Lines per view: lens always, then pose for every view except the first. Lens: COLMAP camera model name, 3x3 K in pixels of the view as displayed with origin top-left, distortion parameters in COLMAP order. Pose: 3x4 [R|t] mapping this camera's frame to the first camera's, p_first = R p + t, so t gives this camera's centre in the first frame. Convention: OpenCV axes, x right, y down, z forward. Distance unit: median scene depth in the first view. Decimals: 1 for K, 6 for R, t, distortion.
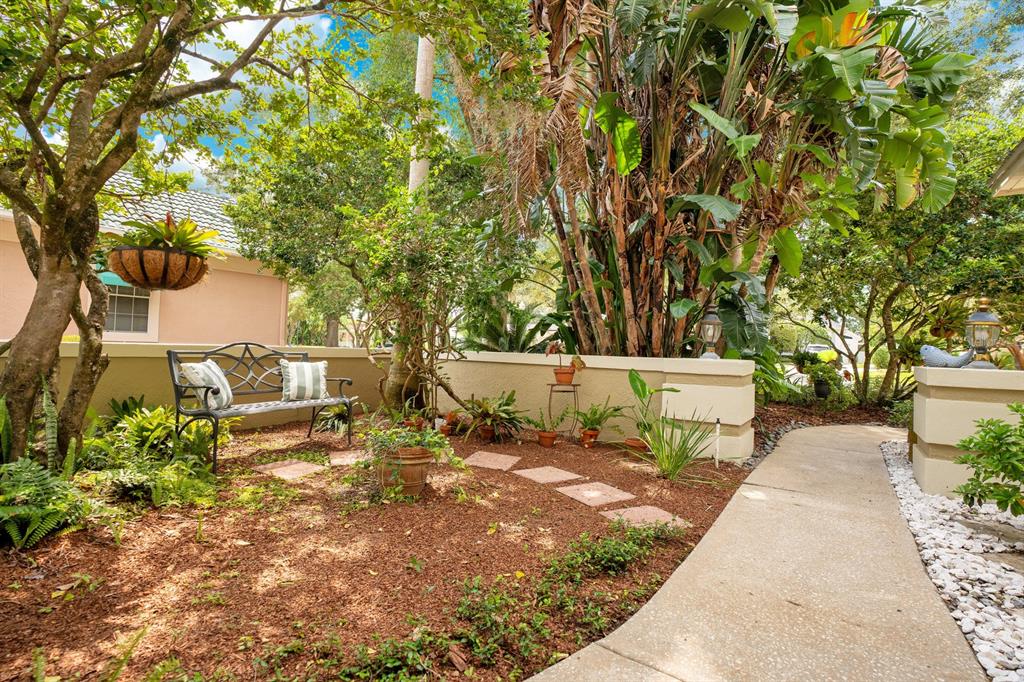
lens RADIAL K [[476.1, 0, 507.5], [0, 476.1, 334.4], [0, 0, 1]] dist [-0.061999, 0.024095]
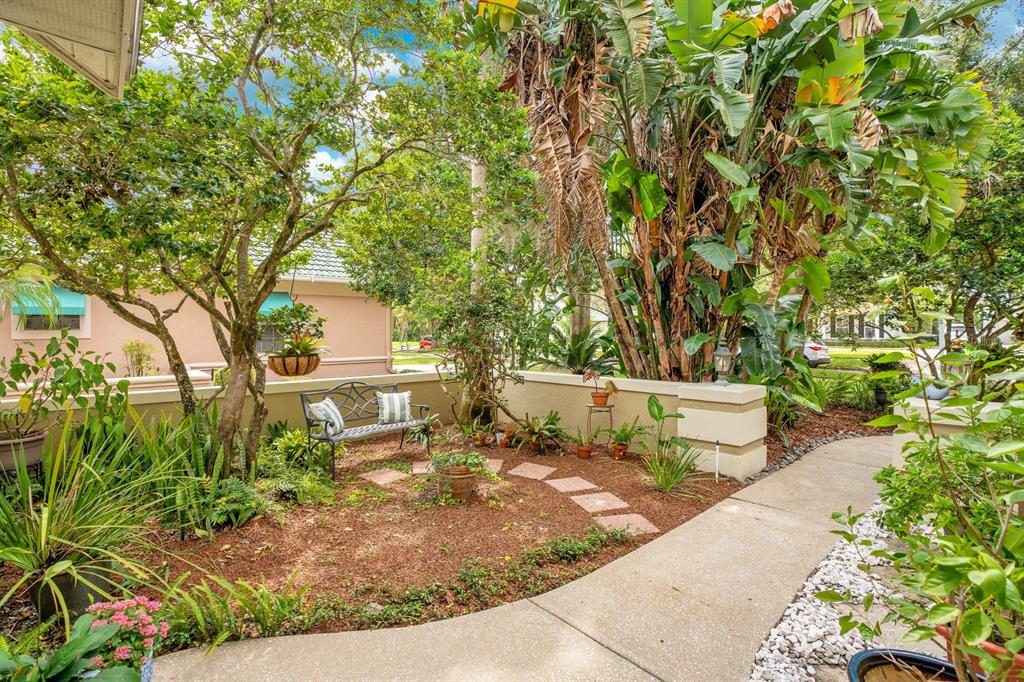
lens RADIAL K [[473.4, 0, 507.2], [0, 473.4, 340.4], [0, 0, 1]] dist [-0.077544, 0.044833]
pose [[0.976403, -0.034080, -0.213252, 0.212883], [0.041641, 0.998650, 0.031063, -0.149180], [0.211905, -0.039210, 0.976503, -0.280355]]
